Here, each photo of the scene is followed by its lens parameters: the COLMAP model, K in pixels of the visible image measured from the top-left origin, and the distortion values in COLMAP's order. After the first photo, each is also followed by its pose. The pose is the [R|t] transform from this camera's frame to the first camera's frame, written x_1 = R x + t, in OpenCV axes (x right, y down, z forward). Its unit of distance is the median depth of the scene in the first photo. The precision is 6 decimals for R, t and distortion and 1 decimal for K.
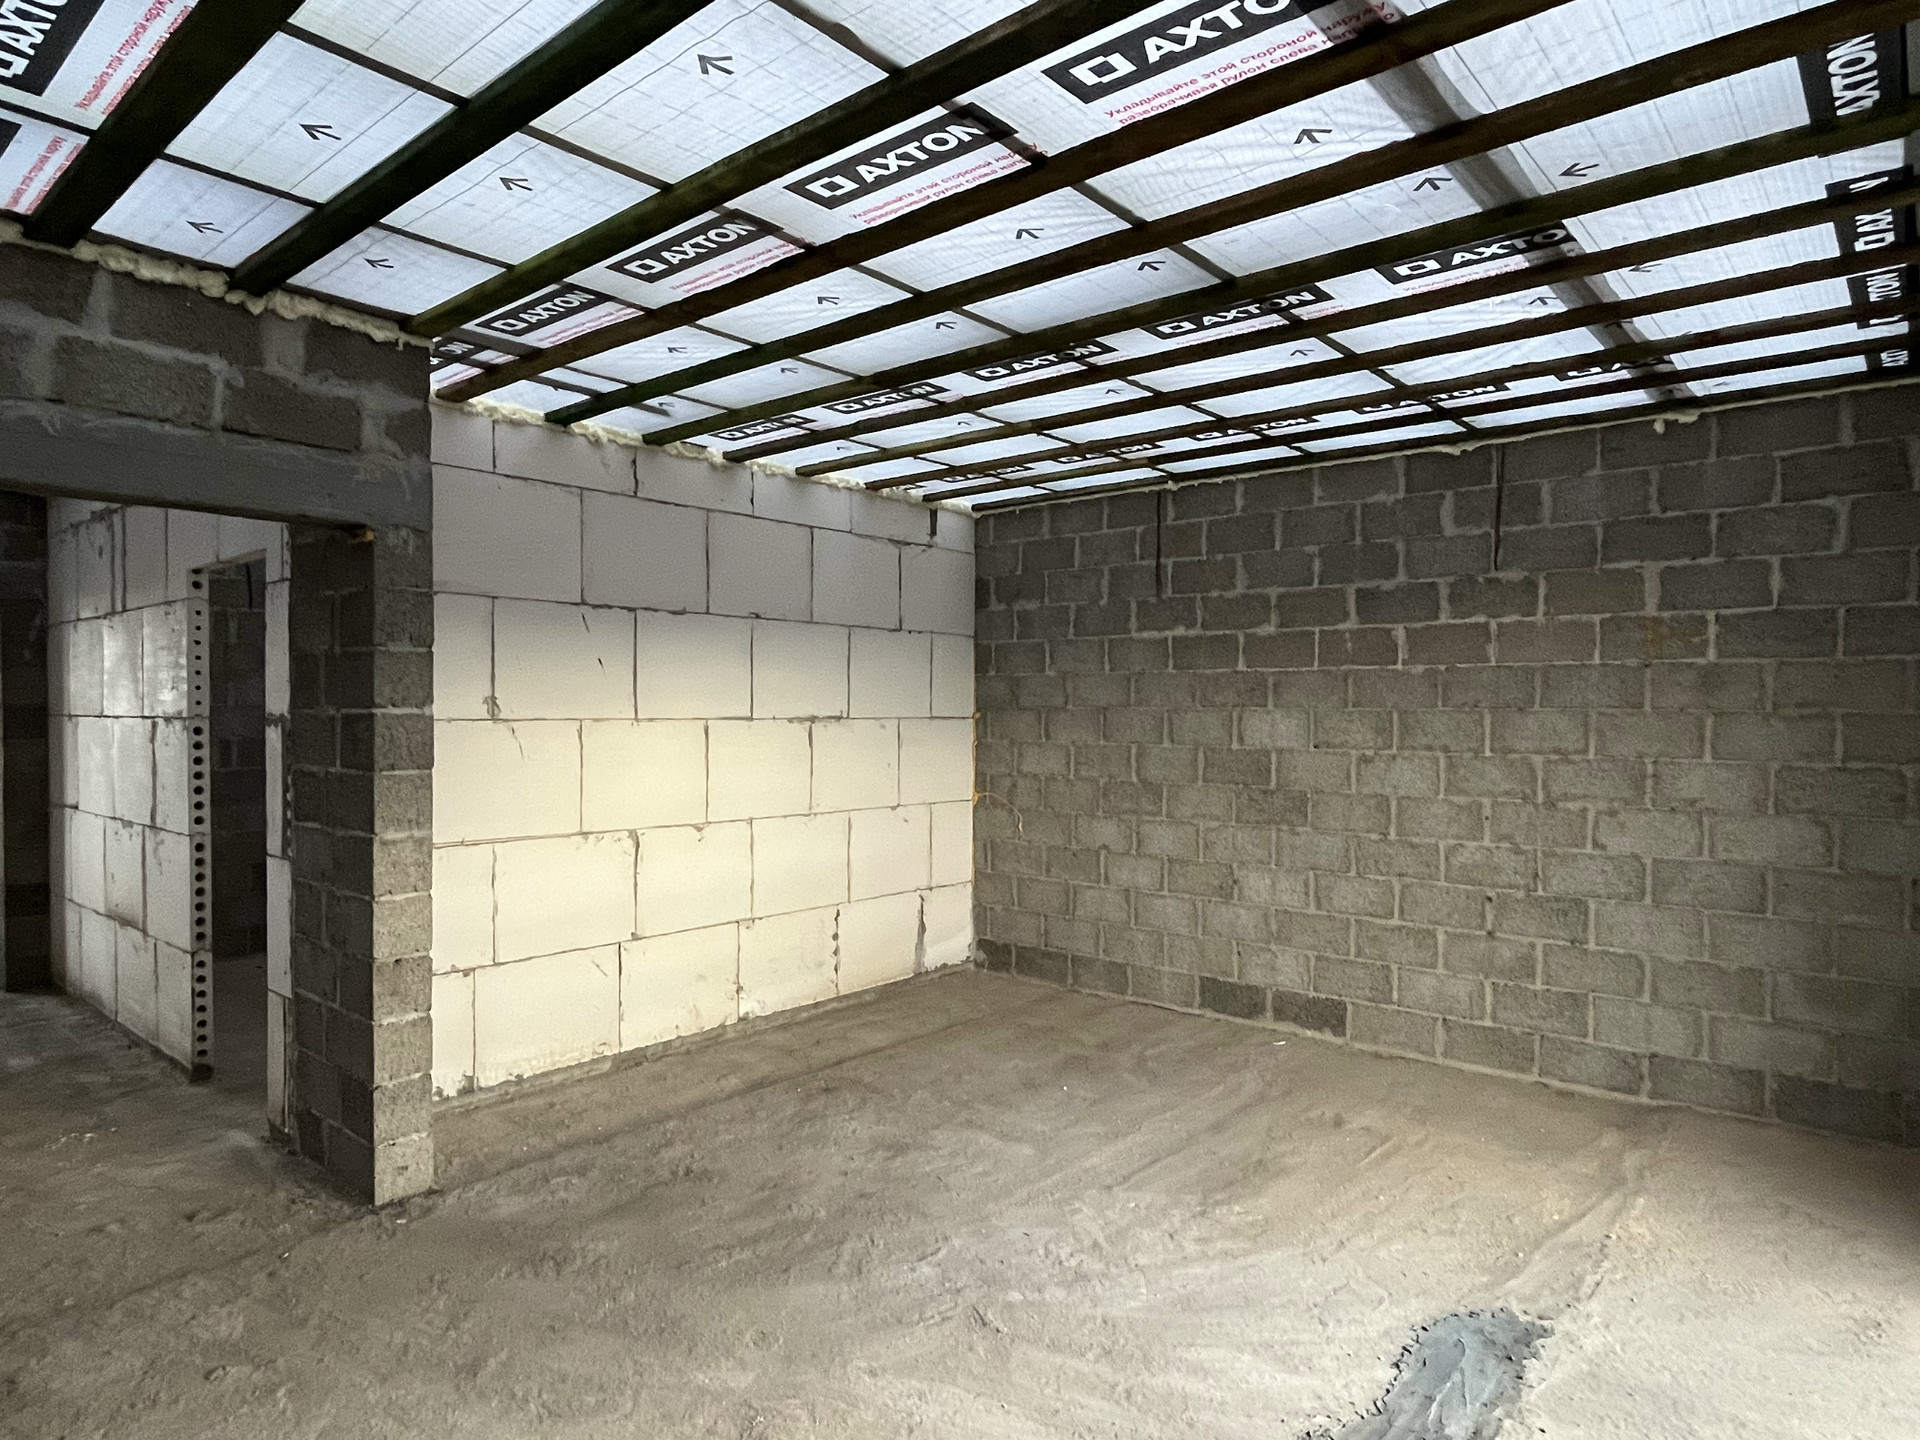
lens RADIAL K [[1128.5, 0, 952.5], [0, 1128.5, 726.7], [0, 0, 1]] dist [0.001848, -0.002910]
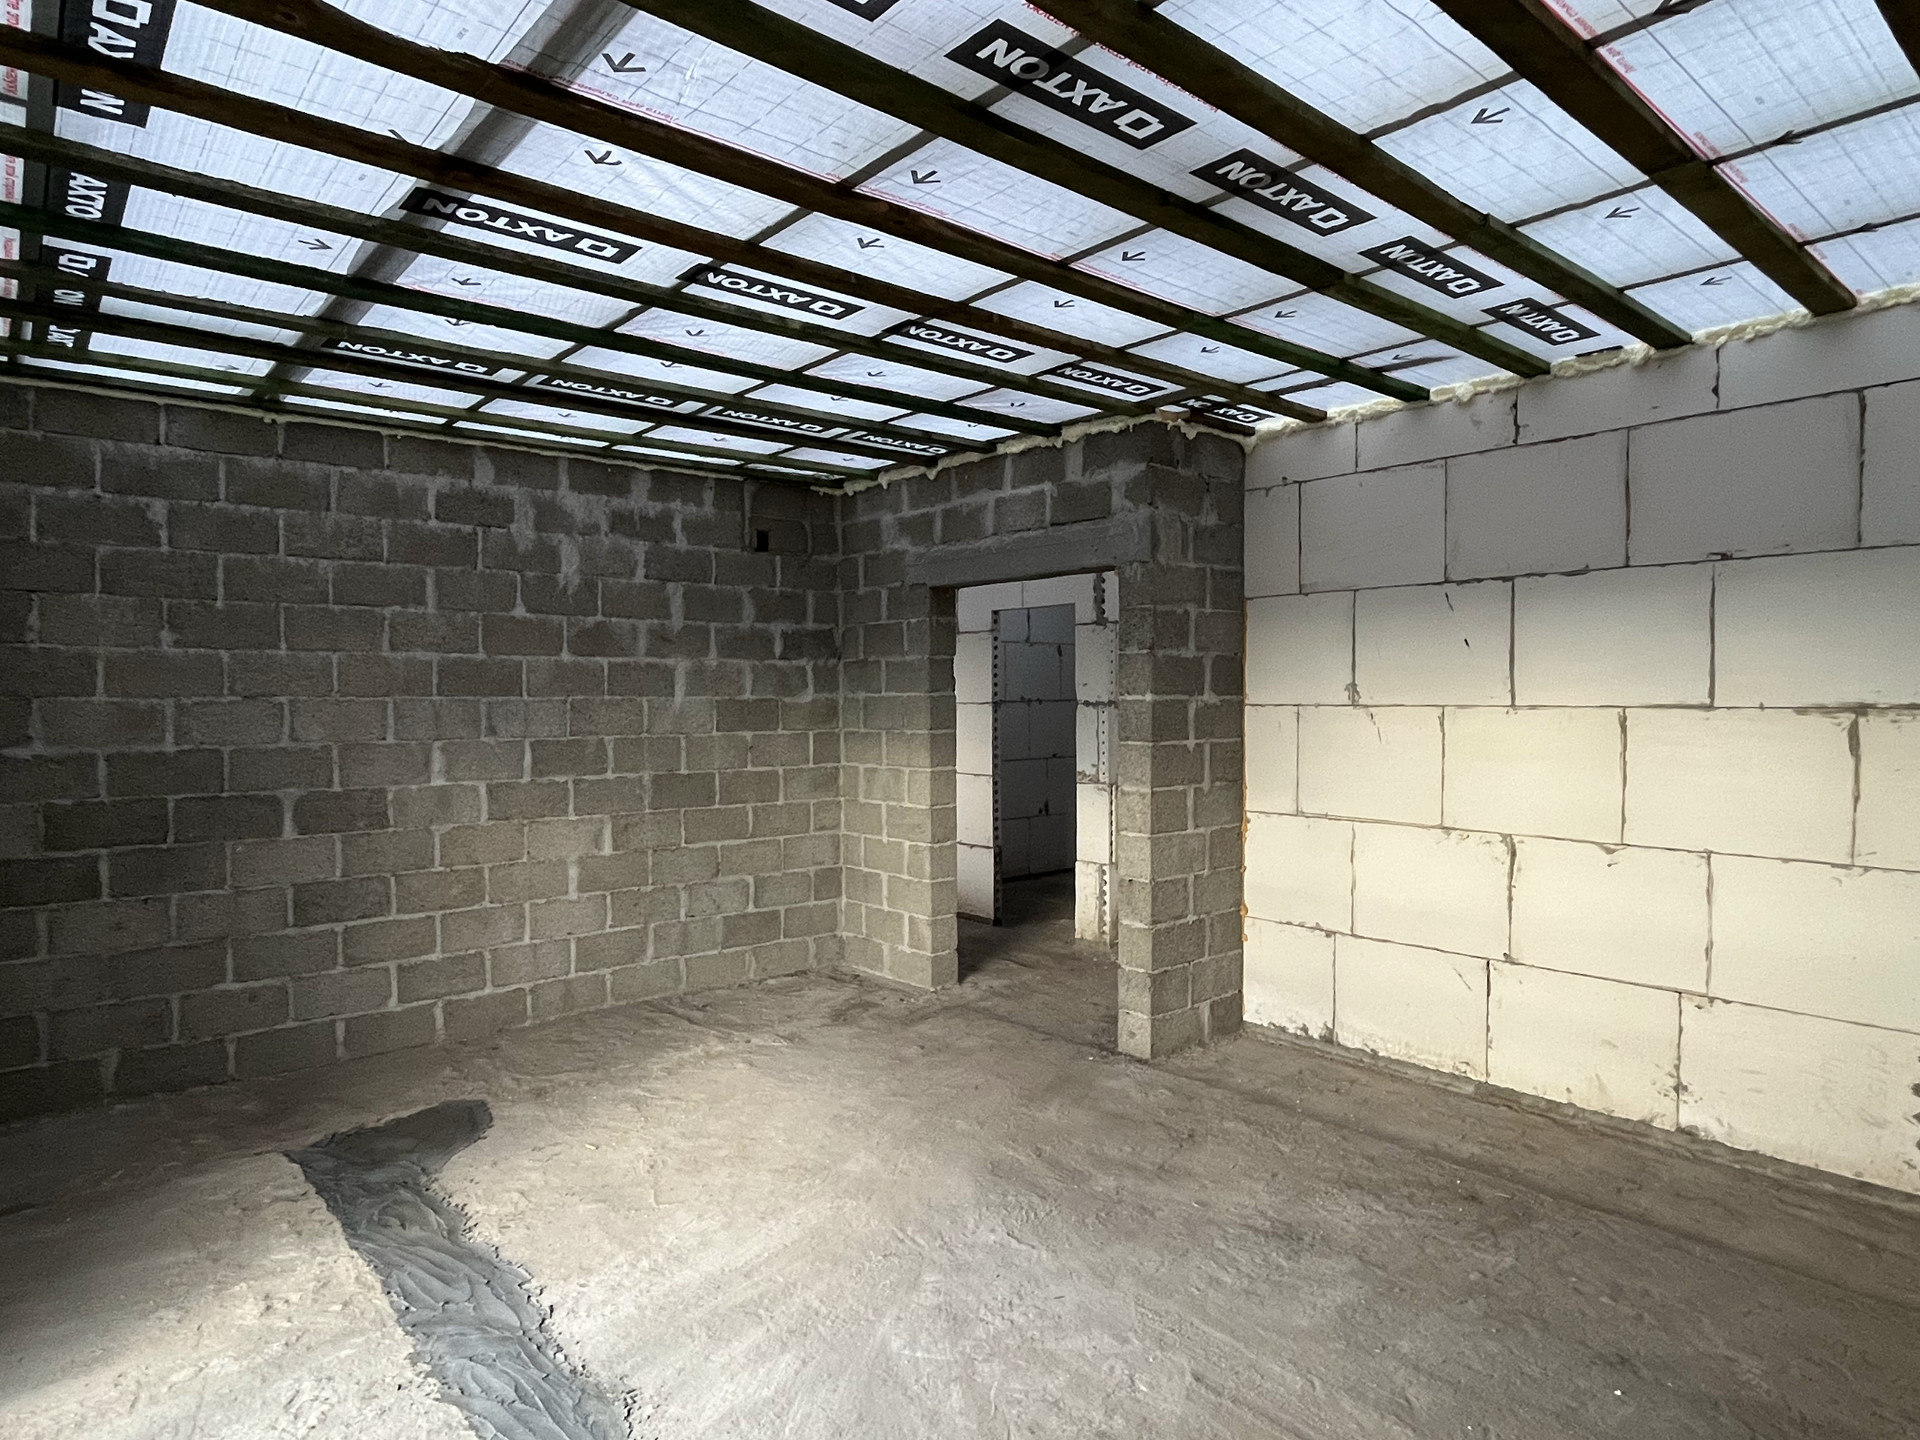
lens RADIAL K [[1118.7, 0, 948.6], [0, 1118.7, 729.8], [0, 0, 1]] dist [0.002567, -0.000823]
pose [[-0.157074, 0.027438, -0.987206, 0.655555], [-0.011481, 0.999496, 0.029606, -0.009405], [0.987520, 0.015984, -0.156680, 0.743655]]
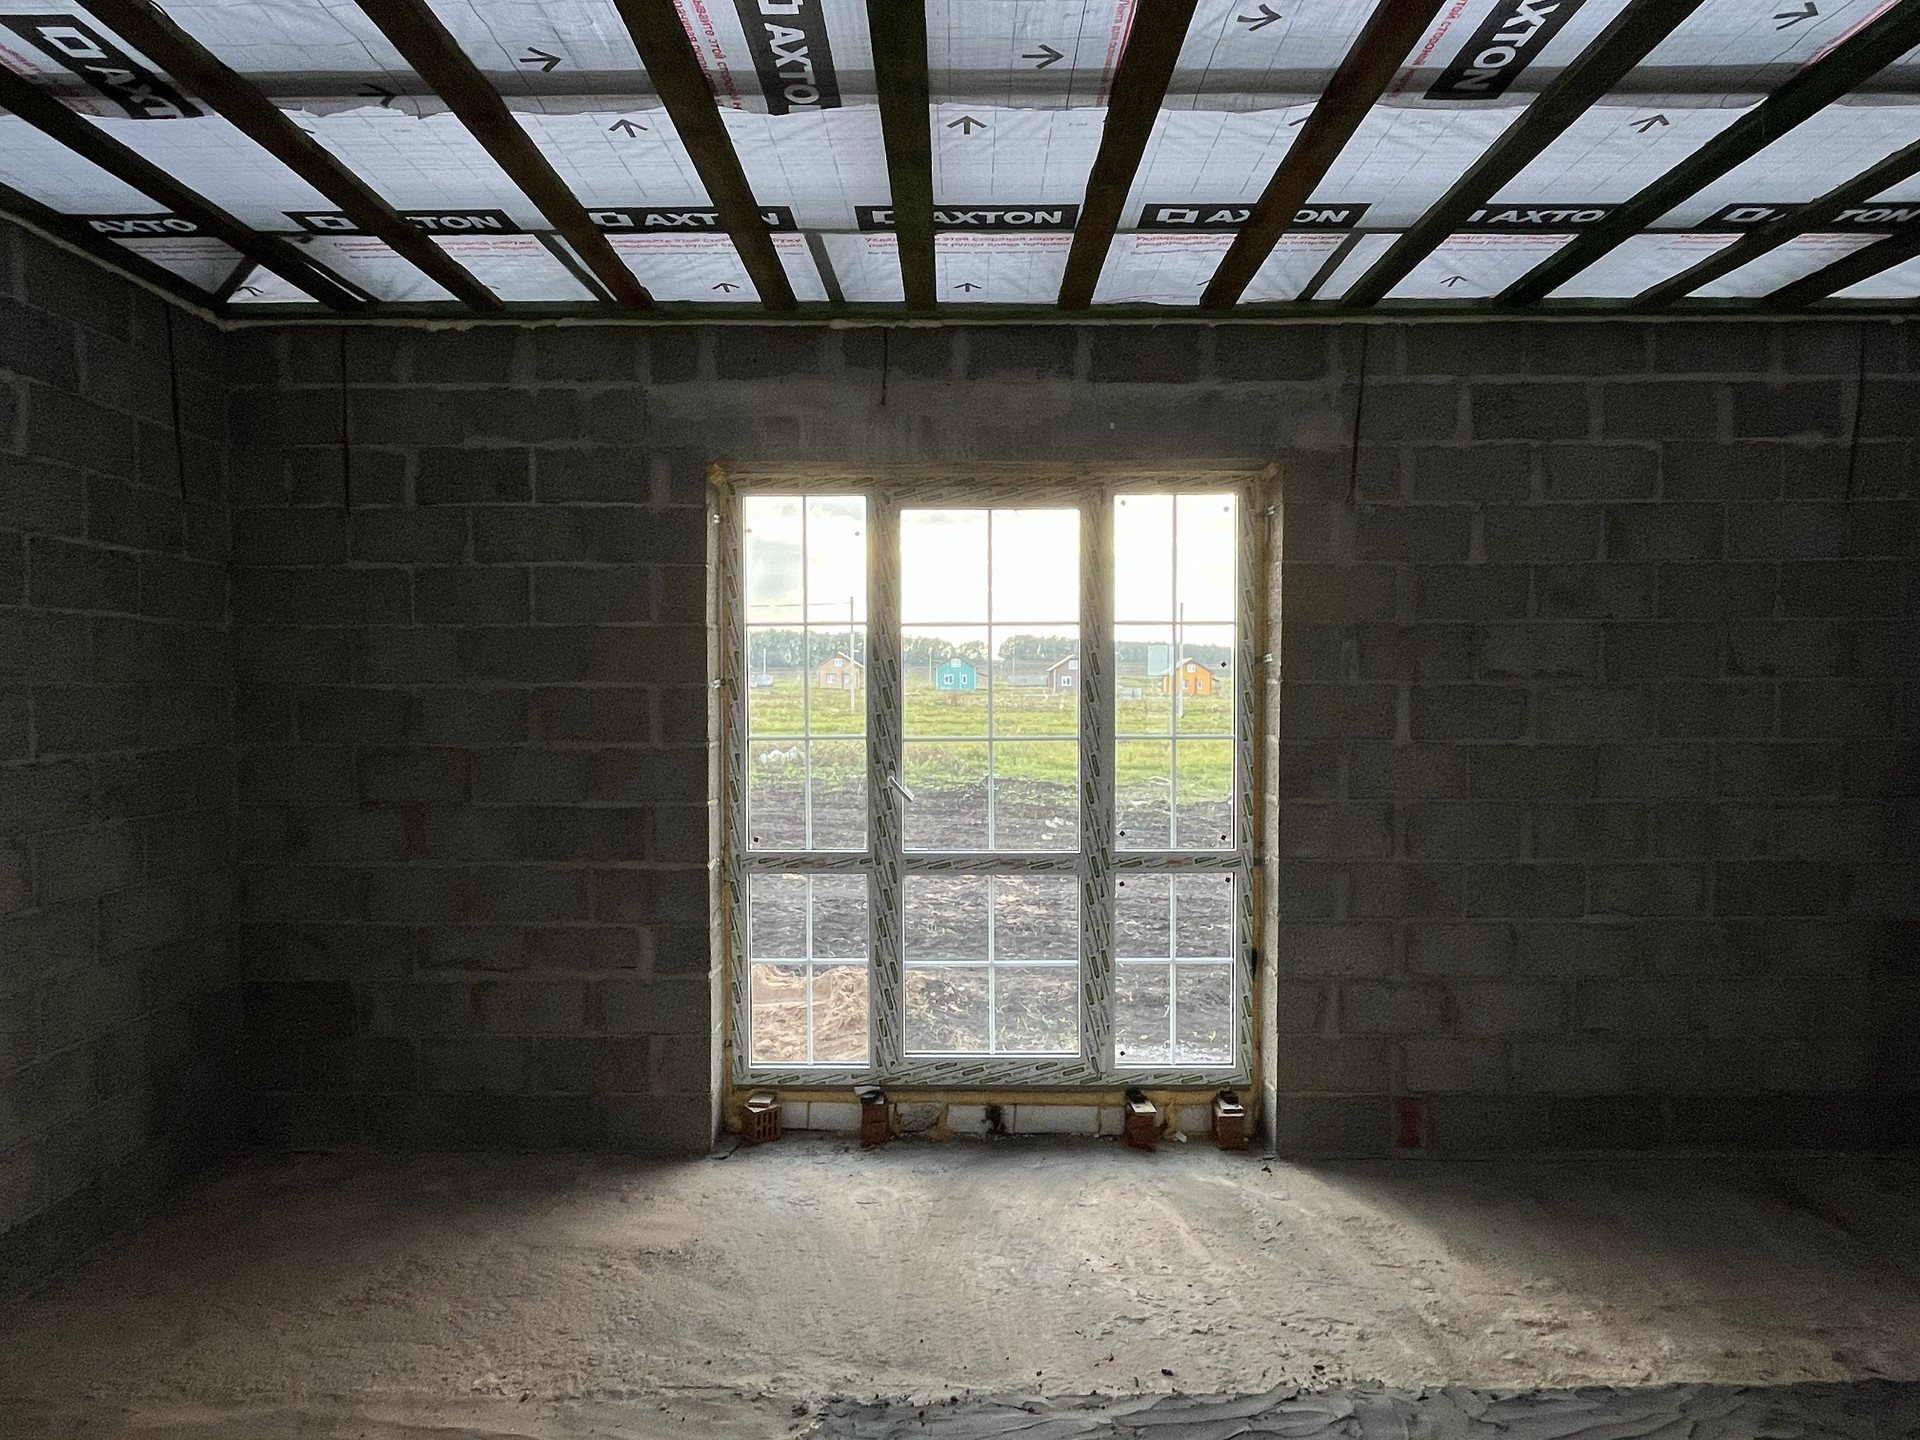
lens RADIAL K [[1123.9, 0, 956.3], [0, 1123.9, 727.2], [0, 0, 1]] dist [-0.000005, -0.002100]
pose [[-0.649800, -0.029084, 0.759549, -0.100778], [0.011589, 0.998773, 0.048158, -0.011466], [-0.760017, 0.040095, -0.648665, 0.872996]]
